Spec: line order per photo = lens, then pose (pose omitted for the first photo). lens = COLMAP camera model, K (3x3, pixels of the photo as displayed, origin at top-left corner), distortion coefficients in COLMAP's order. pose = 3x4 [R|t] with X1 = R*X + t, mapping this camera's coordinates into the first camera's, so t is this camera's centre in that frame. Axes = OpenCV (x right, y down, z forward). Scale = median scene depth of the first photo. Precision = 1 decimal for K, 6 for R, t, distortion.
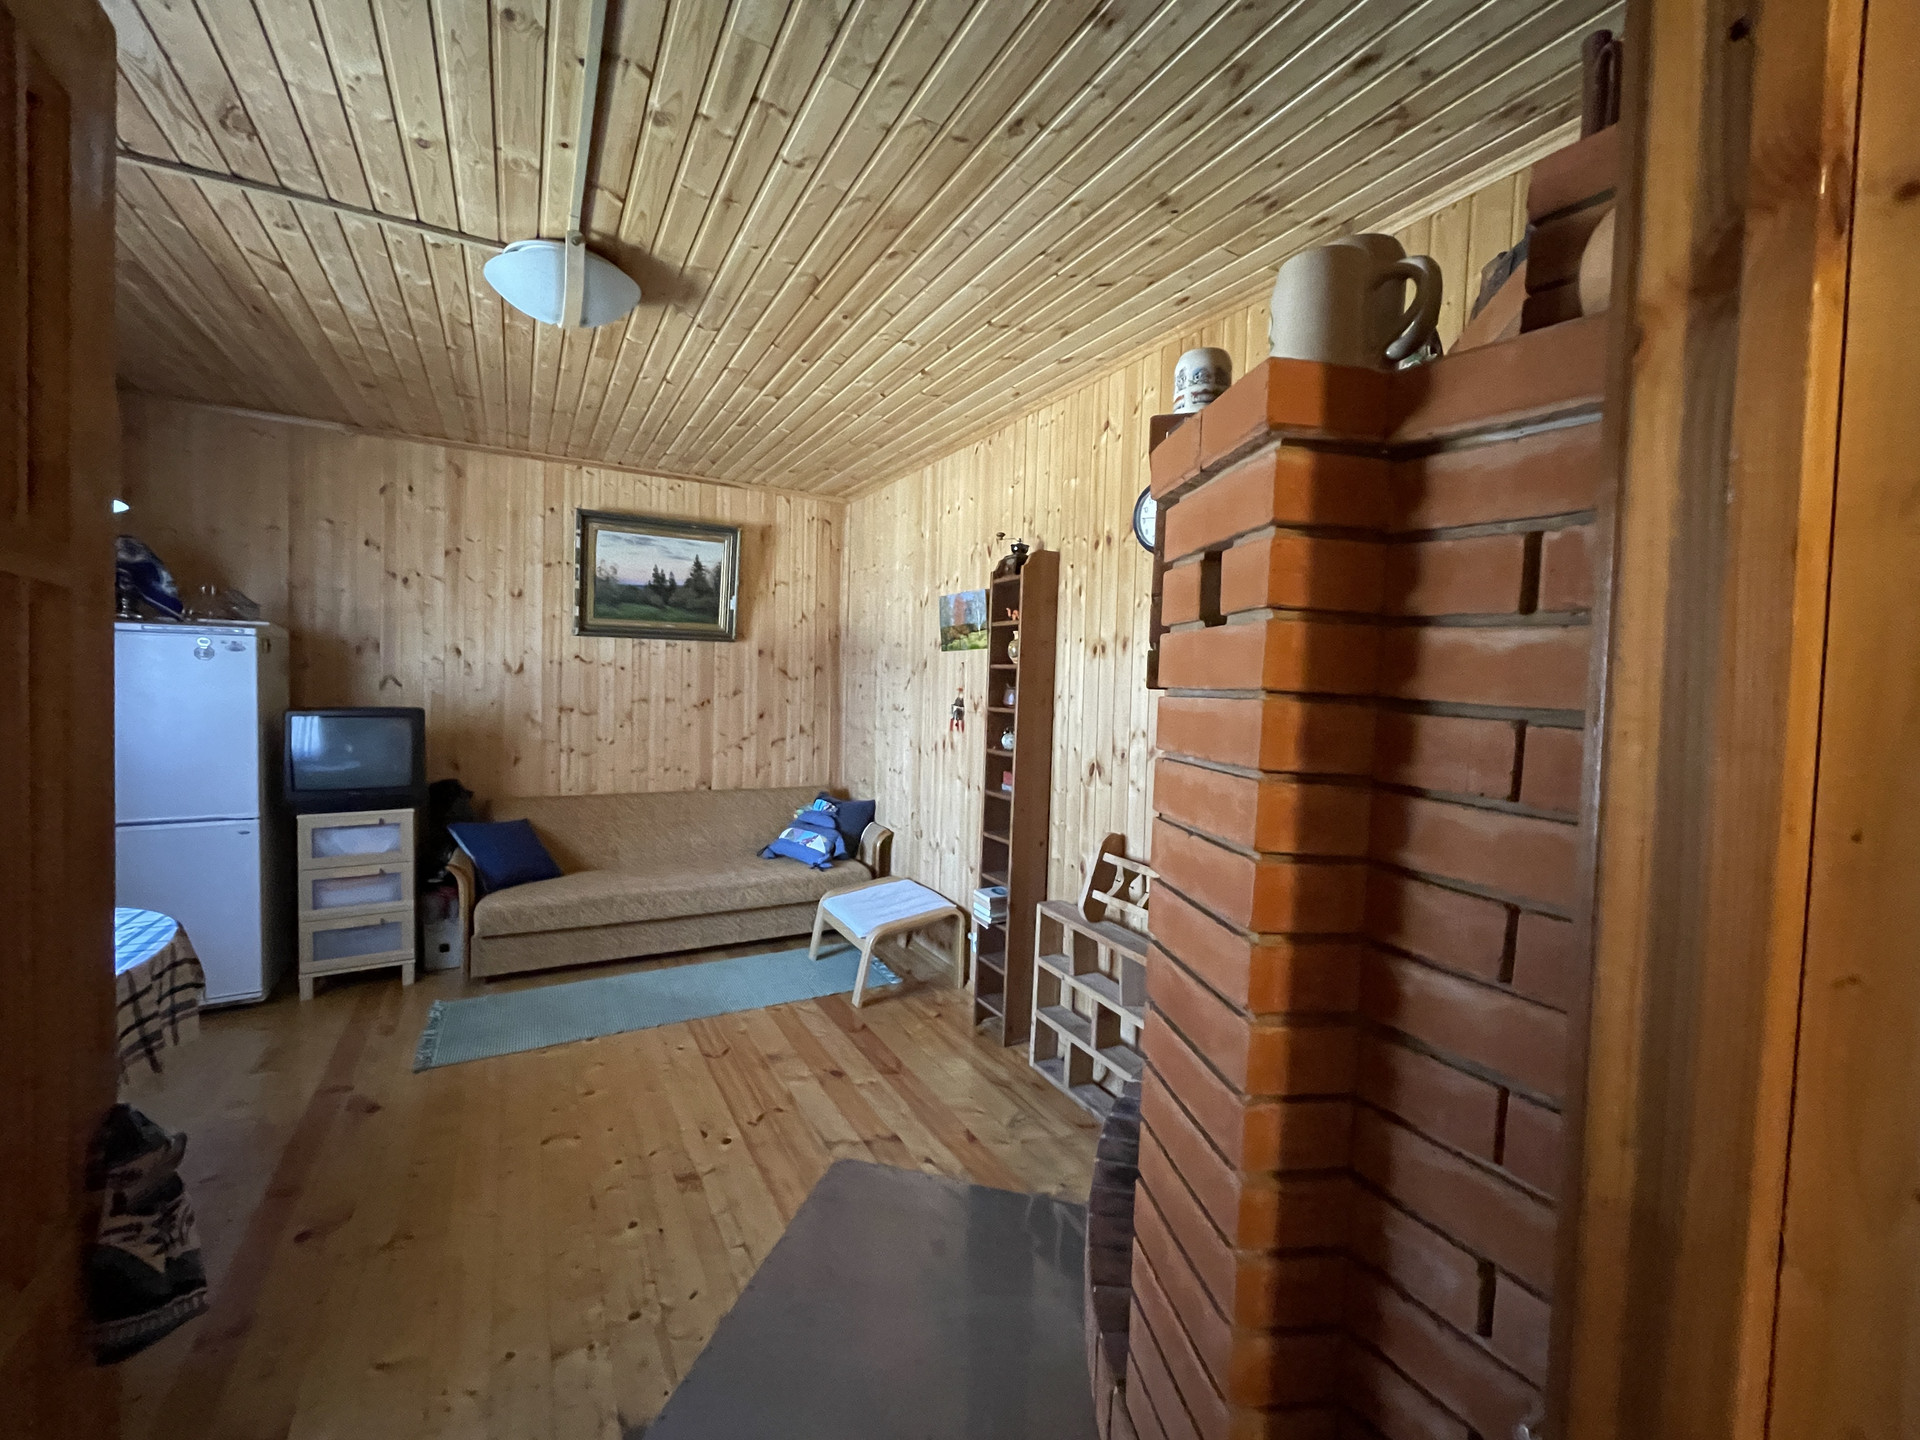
lens RADIAL K [[771.9, 0, 964.3], [0, 771.9, 713.8], [0, 0, 1]] dist [0.000418, -0.000300]
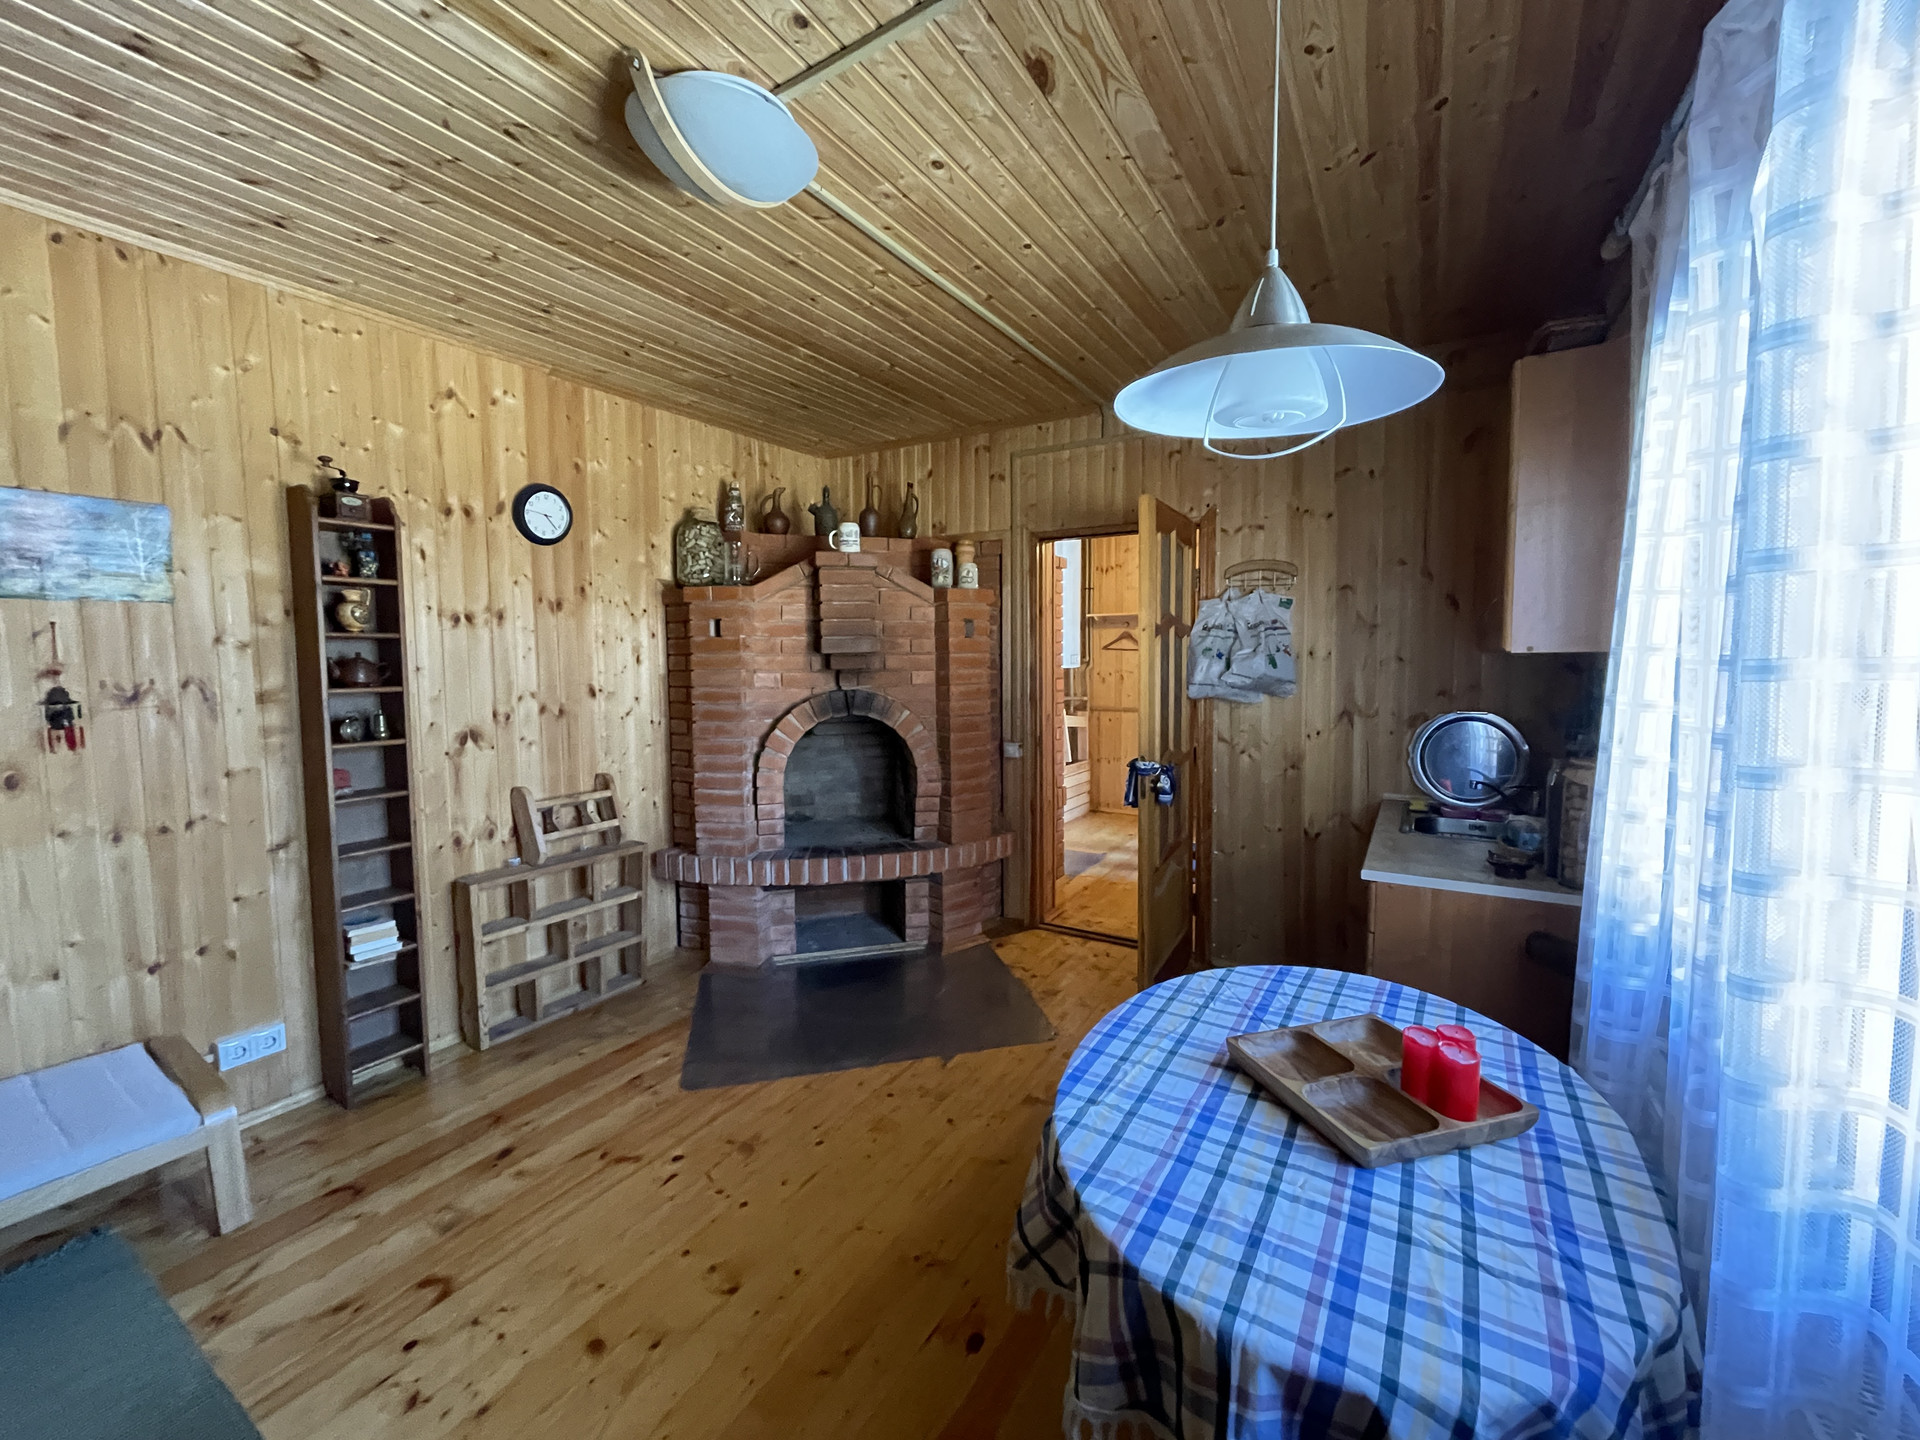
lens RADIAL K [[771.9, 0, 964.3], [0, 771.9, 713.8], [0, 0, 1]] dist [0.000418, -0.000300]
pose [[-0.481171, -0.098364, 0.871091, -1.016006], [0.026742, 0.991575, 0.126741, -0.070304], [-0.876219, 0.084279, -0.474487, 0.903381]]
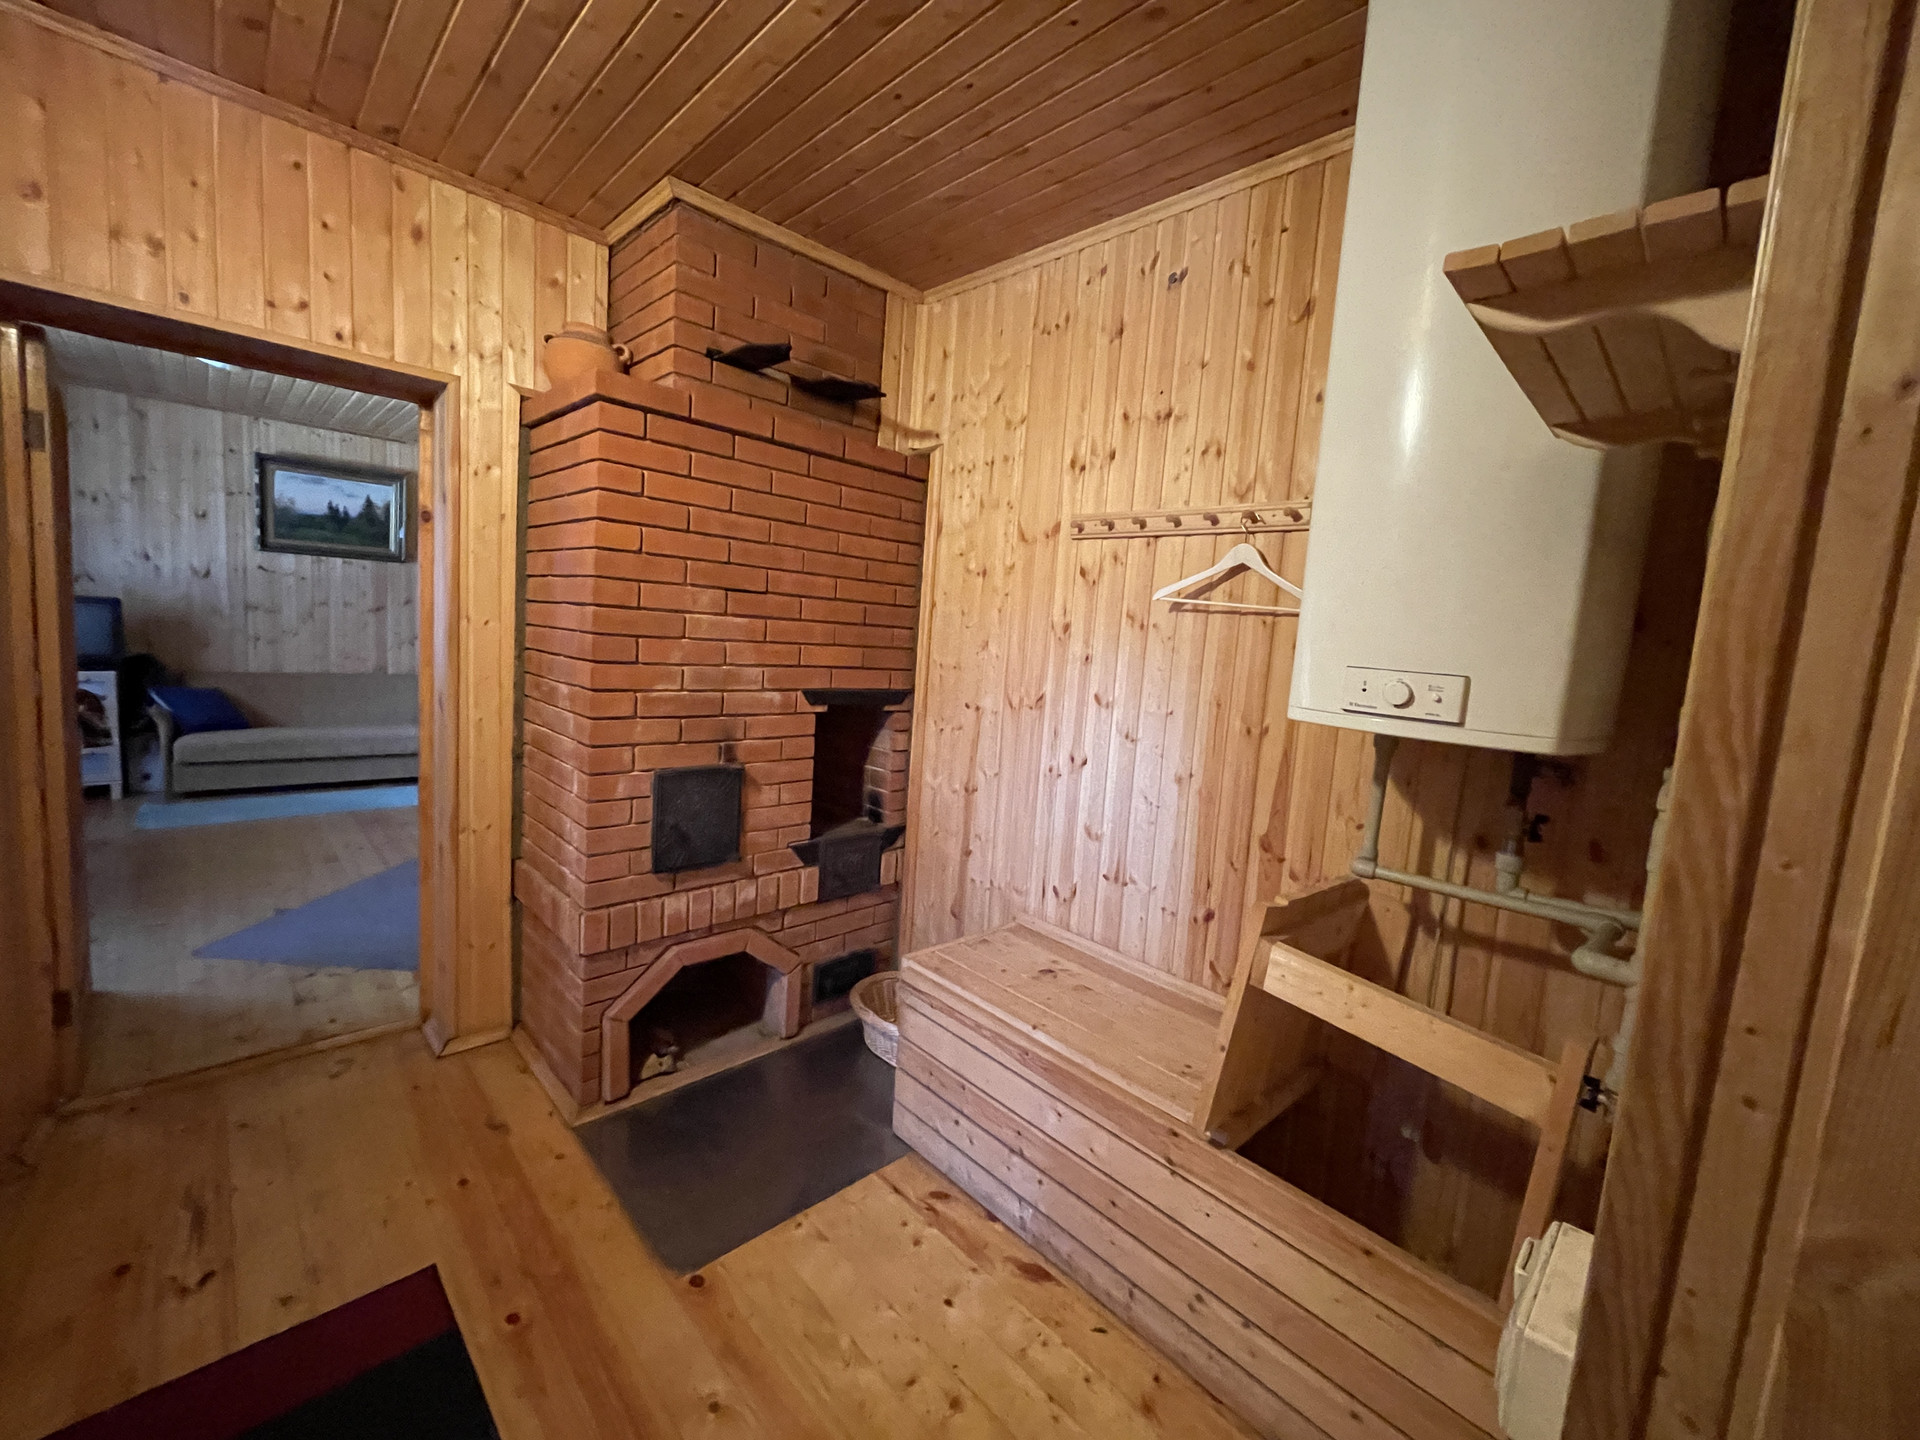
lens RADIAL K [[755.9, 0, 966.3], [0, 755.9, 713.0], [0, 0, 1]] dist [0.001899, 0.000061]
pose [[0.966705, 0.013674, 0.255529, 0.334094], [-0.034378, 0.996459, 0.076737, 0.033498], [-0.253574, -0.082966, 0.963751, -0.565619]]
